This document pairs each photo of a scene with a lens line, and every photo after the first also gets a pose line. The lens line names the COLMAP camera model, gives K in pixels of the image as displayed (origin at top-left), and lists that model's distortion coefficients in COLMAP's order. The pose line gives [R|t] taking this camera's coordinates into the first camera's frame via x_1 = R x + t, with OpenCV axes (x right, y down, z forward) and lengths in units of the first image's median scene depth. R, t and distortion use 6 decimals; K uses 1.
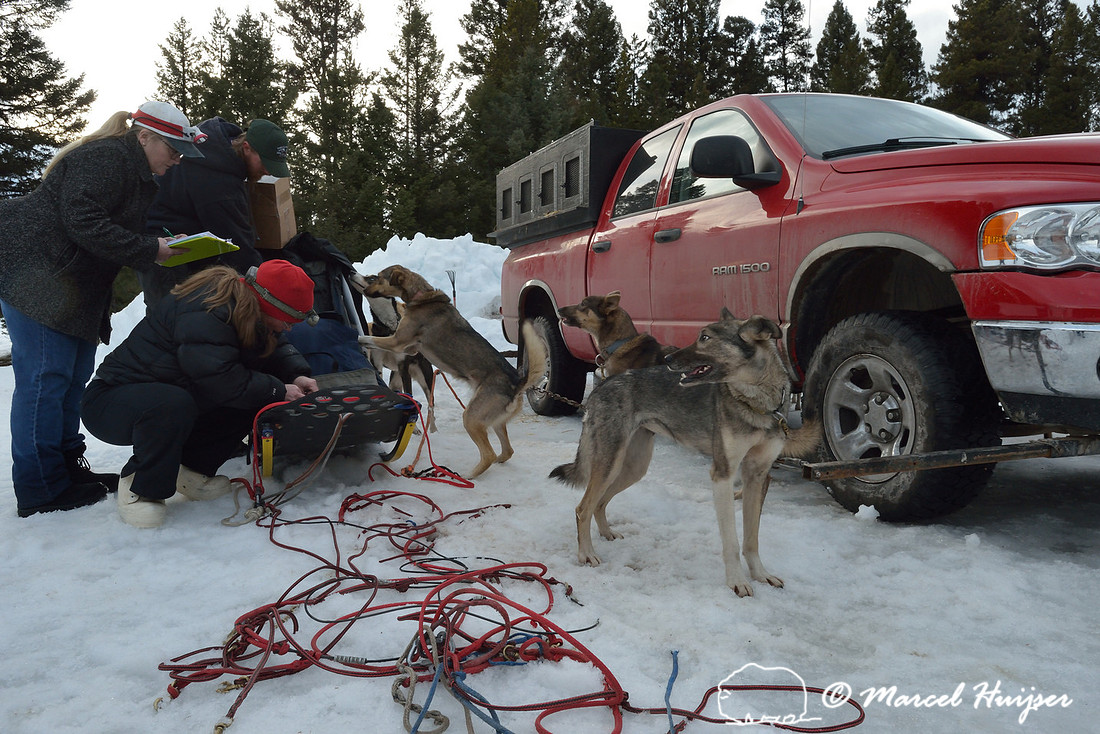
lens RADIAL K [[1005.7, 0, 550.5], [0, 1005.7, 385.2], [0, 0, 1]] dist [-0.002316, 0.119771]
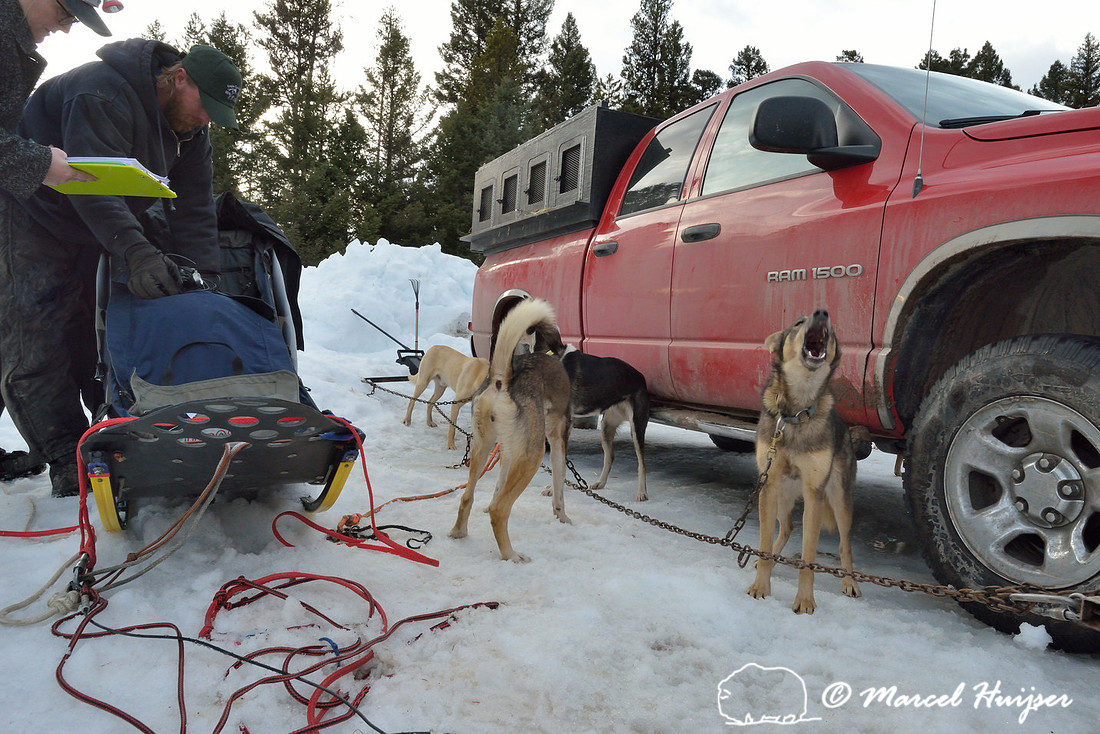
lens RADIAL K [[855.5, 0, 550.0], [0, 855.5, 367.0], [0, 0, 1]] dist [0.017221, 0.012864]
pose [[0.995637, 0.063150, 0.068691, -0.018230], [-0.059209, 0.996561, -0.057962, 0.000779], [-0.072115, 0.053642, 0.995953, 0.157906]]
